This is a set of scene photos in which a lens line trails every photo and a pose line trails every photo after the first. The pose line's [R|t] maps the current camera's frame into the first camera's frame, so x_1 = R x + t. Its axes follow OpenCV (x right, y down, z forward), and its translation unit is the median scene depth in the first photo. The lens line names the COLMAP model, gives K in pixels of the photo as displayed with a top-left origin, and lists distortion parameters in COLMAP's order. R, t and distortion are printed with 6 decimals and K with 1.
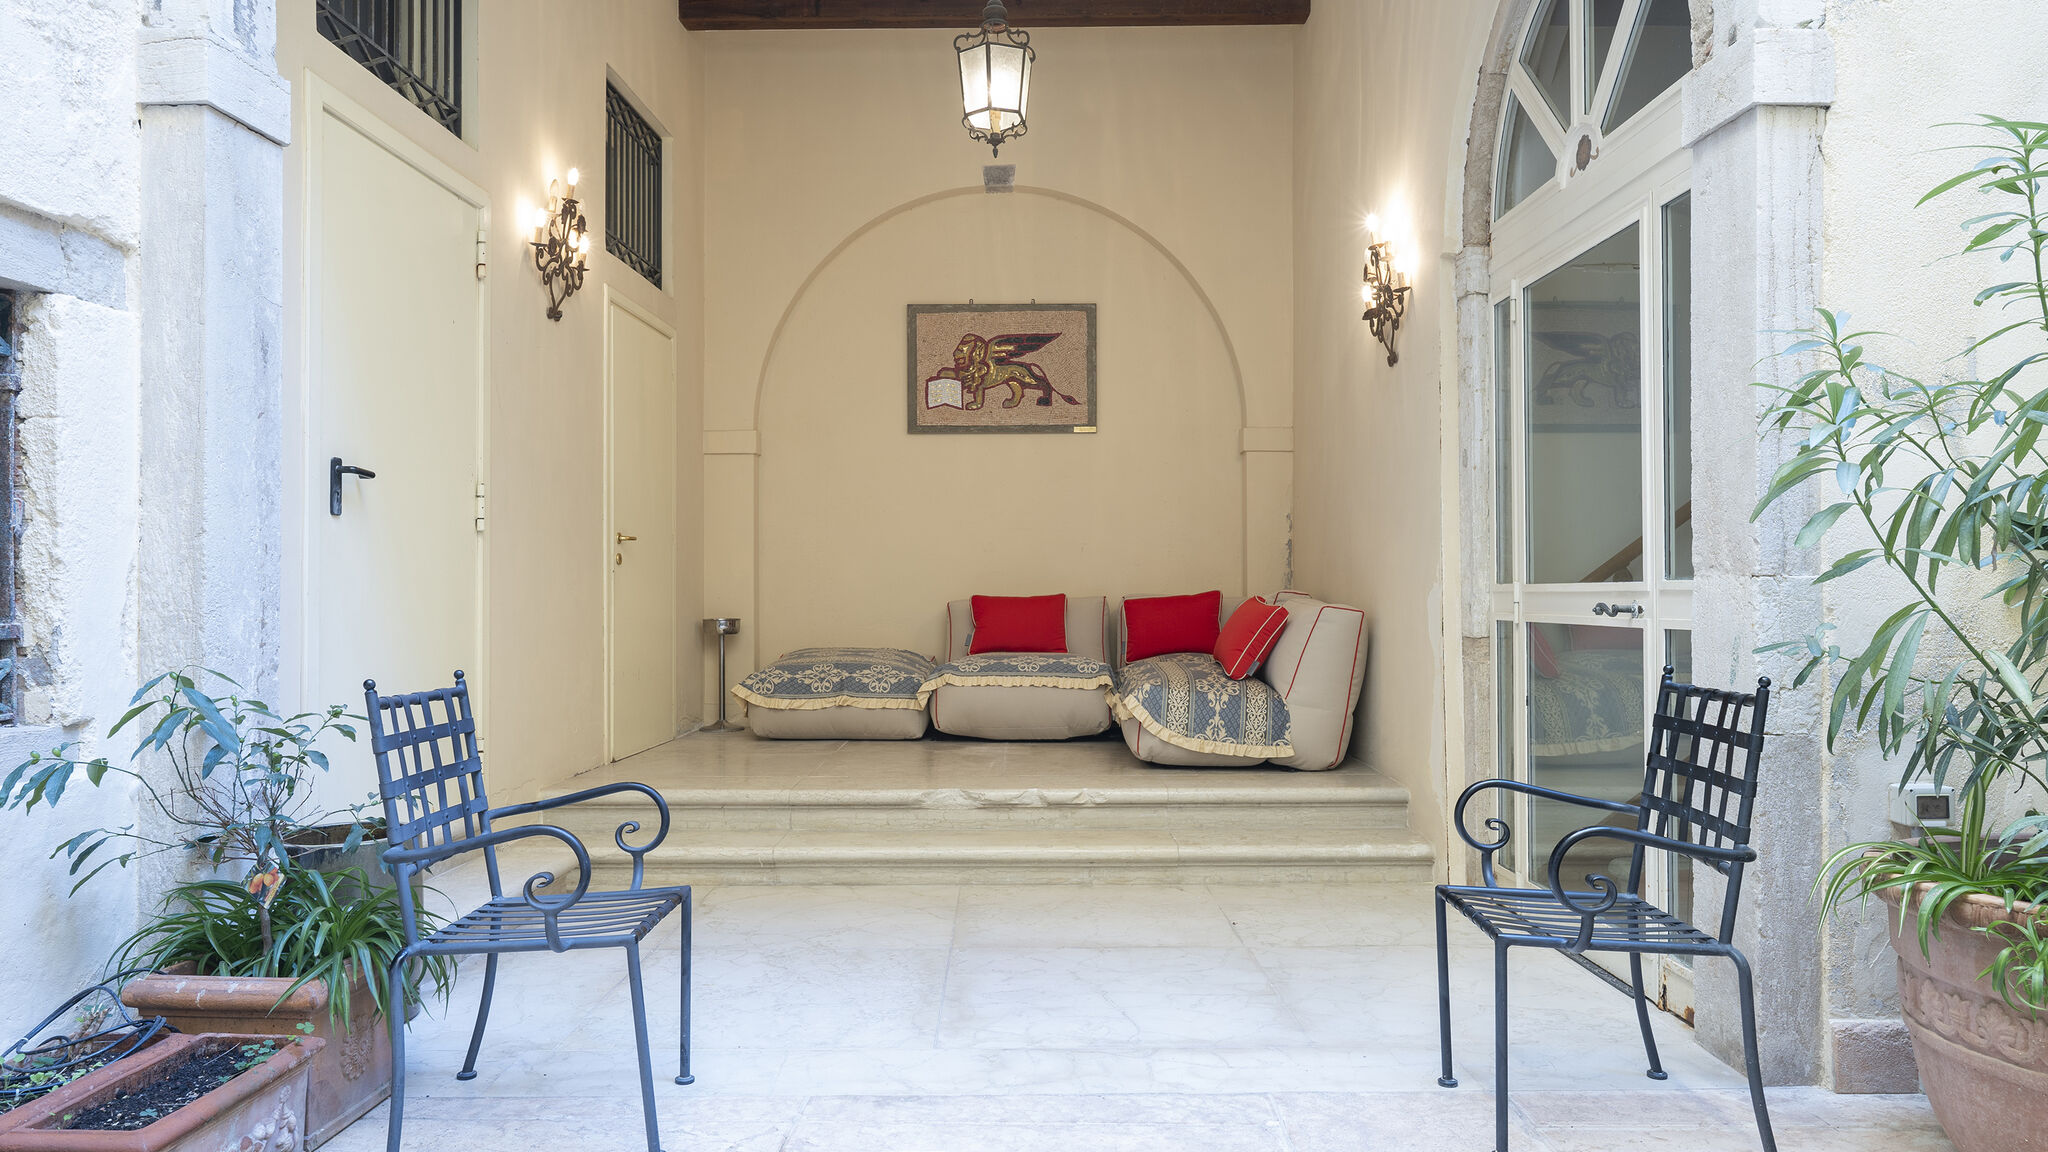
lens RADIAL K [[1130.2, 0, 1098.5], [0, 1130.2, 579.6], [0, 0, 1]] dist [0.001617, 0.000201]
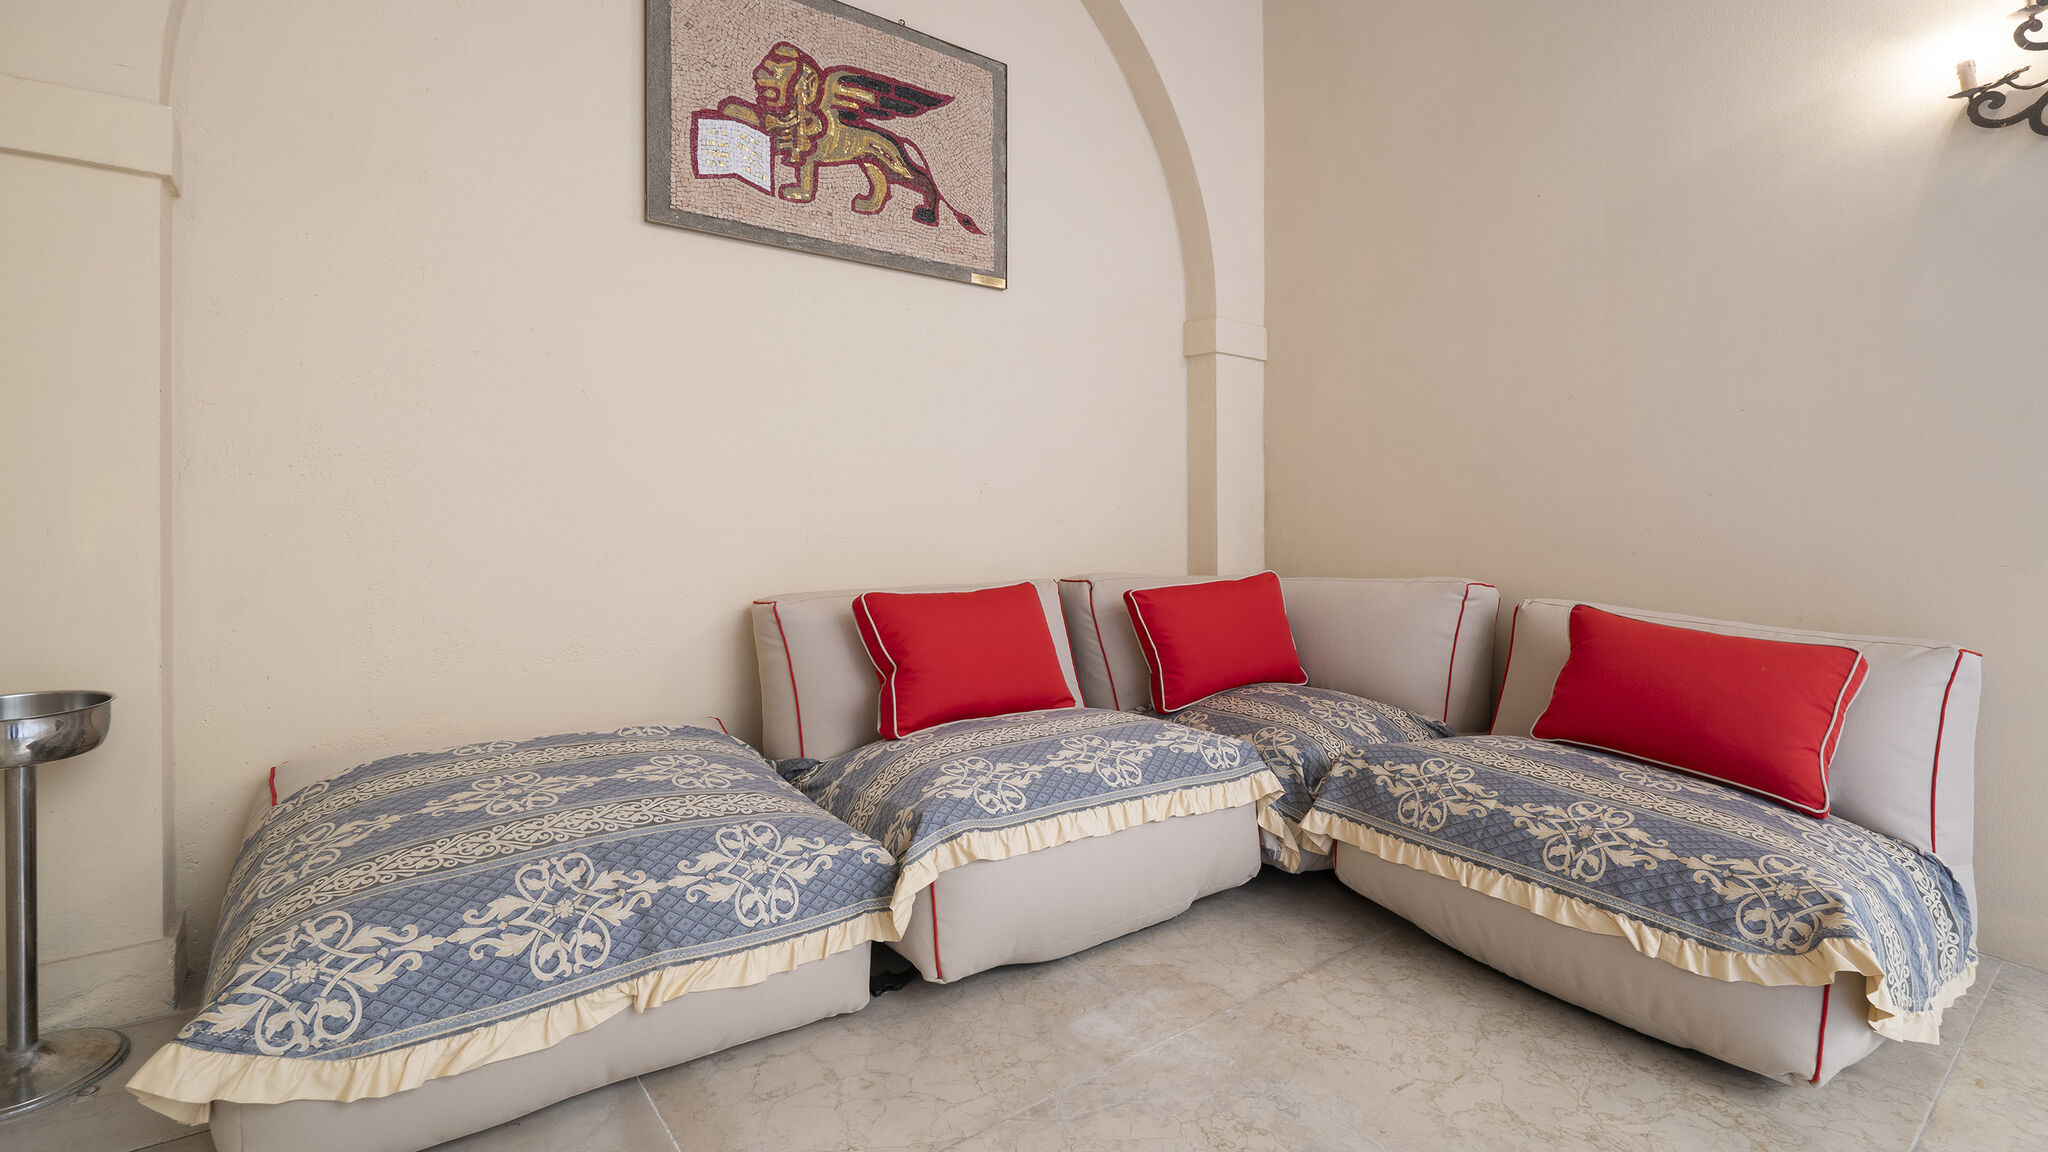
lens RADIAL K [[839.0, 0, 1021.3], [0, 839.0, 513.9], [0, 0, 1]] dist [-0.001423, -0.000089]
pose [[0.820130, 0.015190, 0.571976, -0.356922], [-0.020491, 0.999786, 0.002829, -0.028612], [-0.571811, -0.014040, 0.820265, 0.982649]]
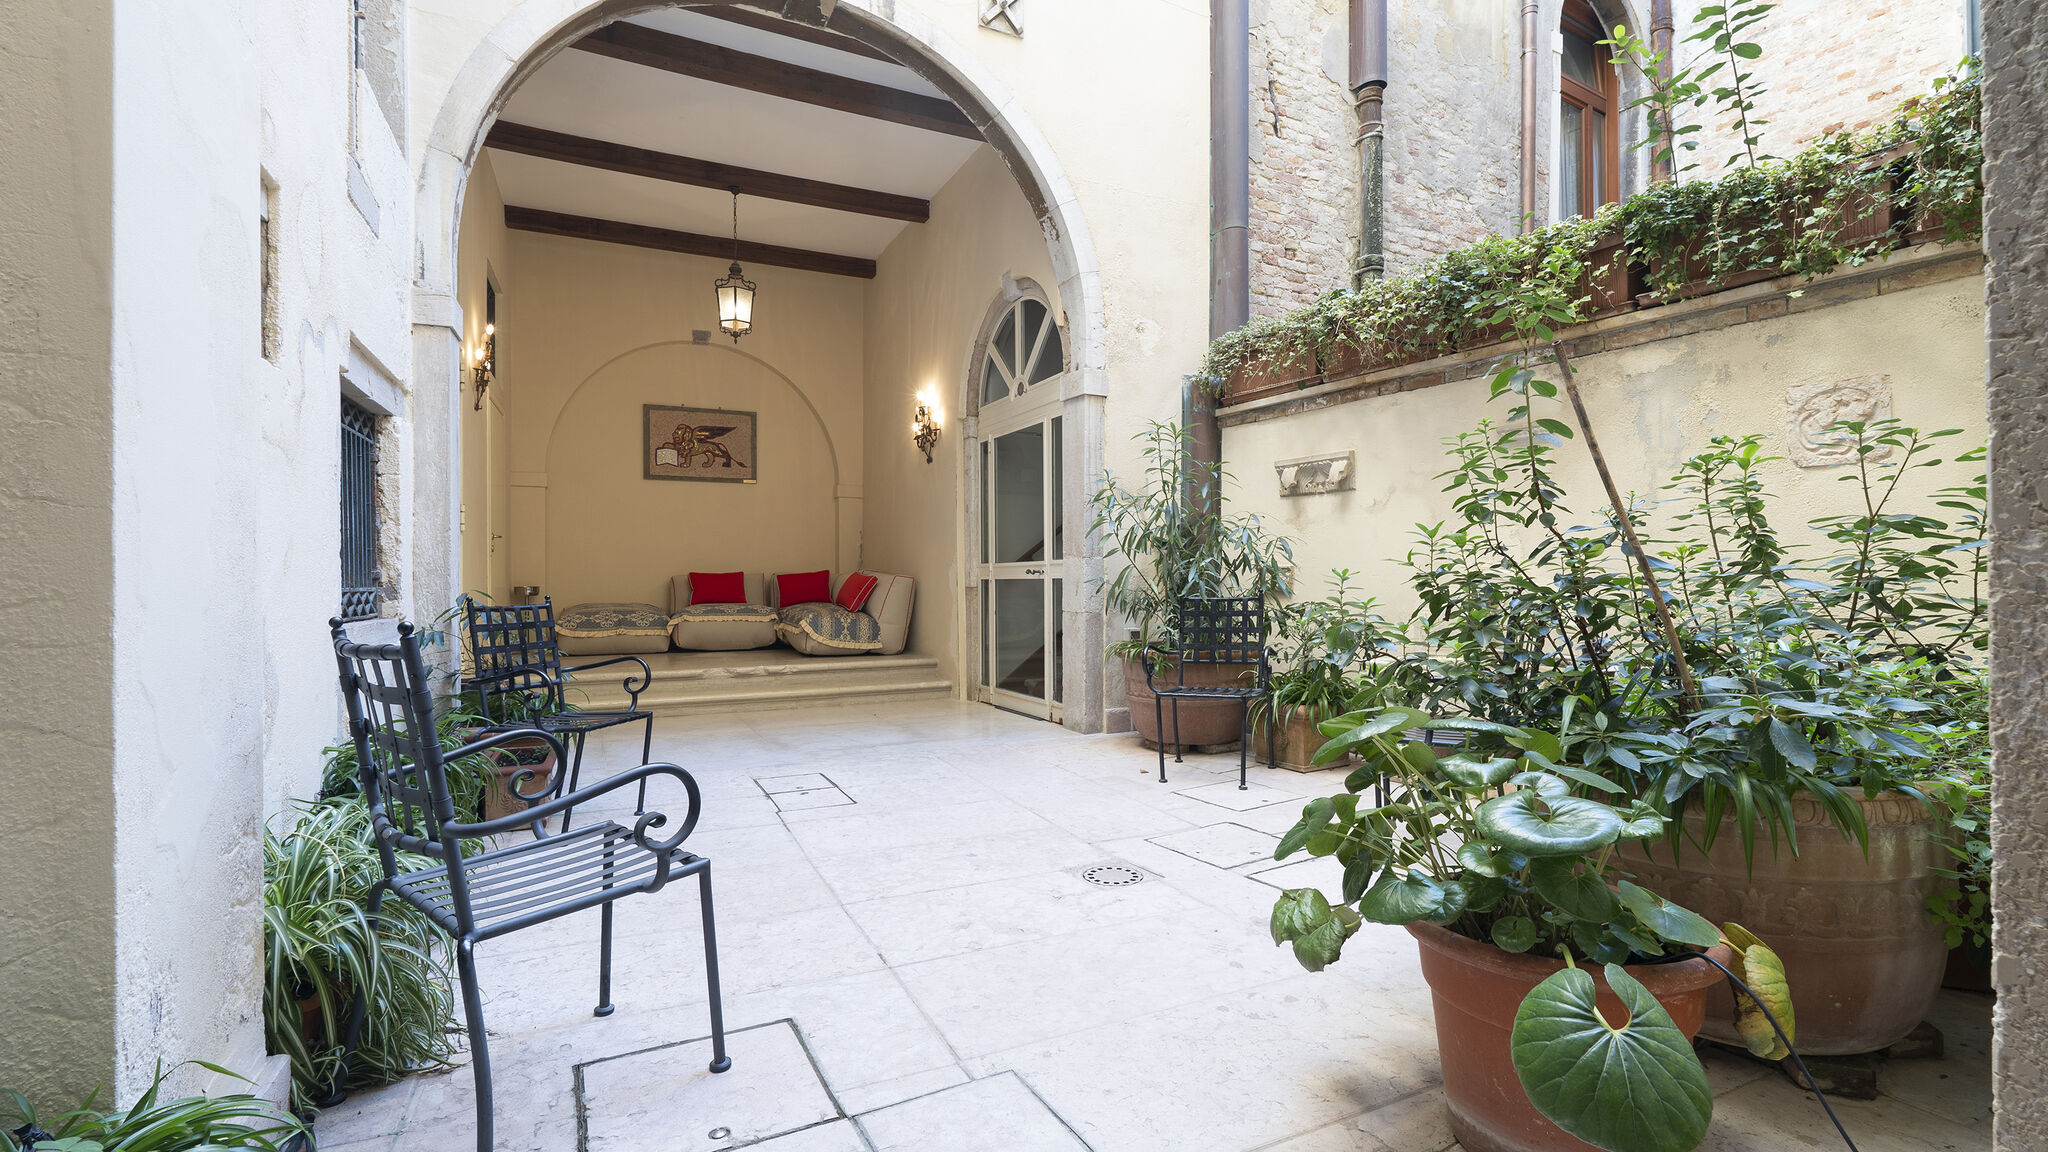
lens RADIAL K [[723.2, 0, 943.4], [0, 723.2, 574.7], [0, 0, 1]] dist [-0.000377, -0.000018]
pose [[0.935148, 0.001374, 0.354255, -0.201227], [-0.002911, 0.999989, 0.003807, 0.017179], [-0.354246, -0.004591, 0.935141, -0.295033]]
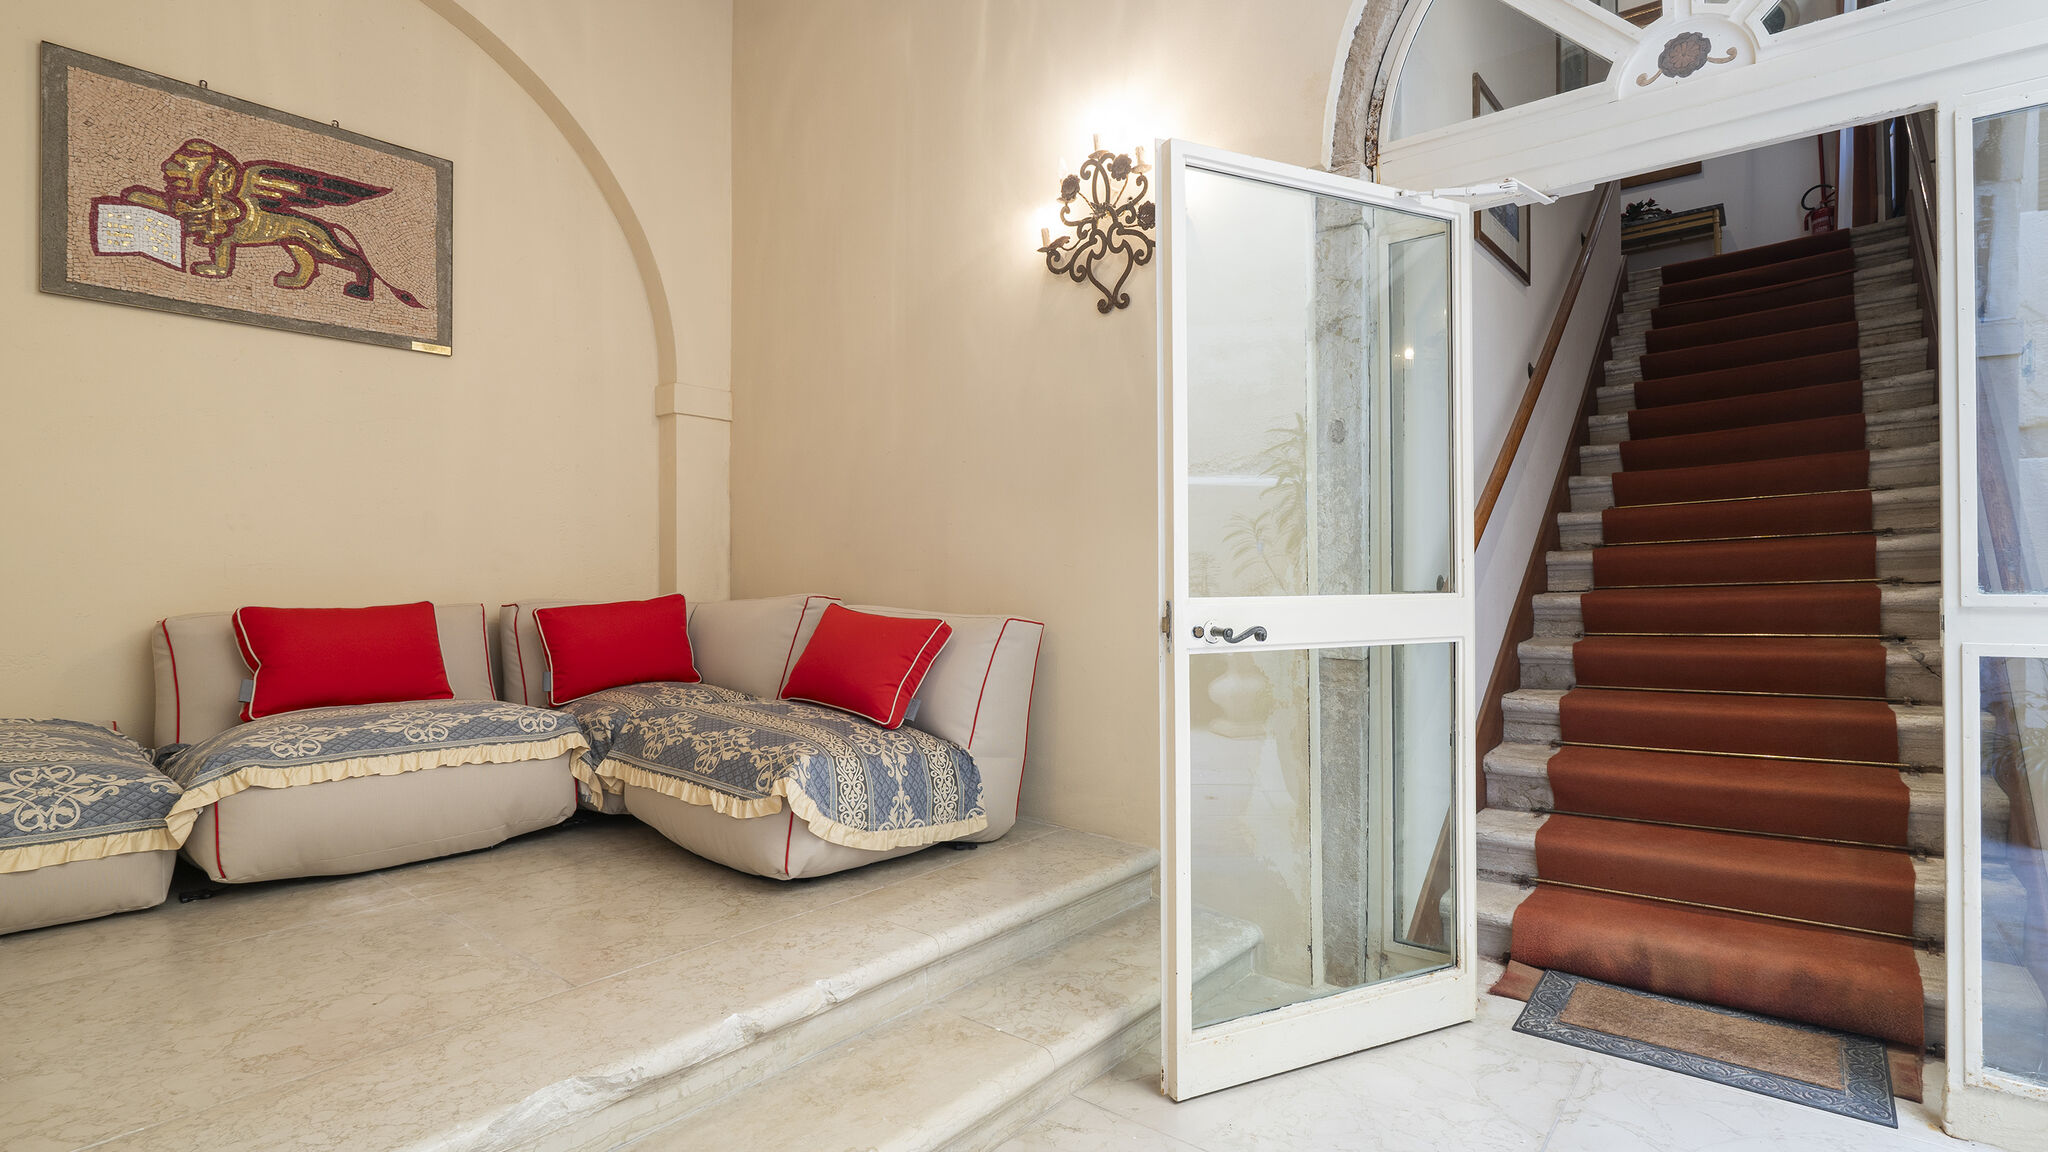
lens RADIAL K [[907.1, 0, 967.7], [0, 907.1, 571.1], [0, 0, 1]] dist [-0.001866, -0.000238]
pose [[0.696316, 0.011716, 0.717640, -0.257282], [-0.003461, 0.999910, -0.012967, 0.000854], [-0.717727, 0.006546, 0.696294, 0.634504]]
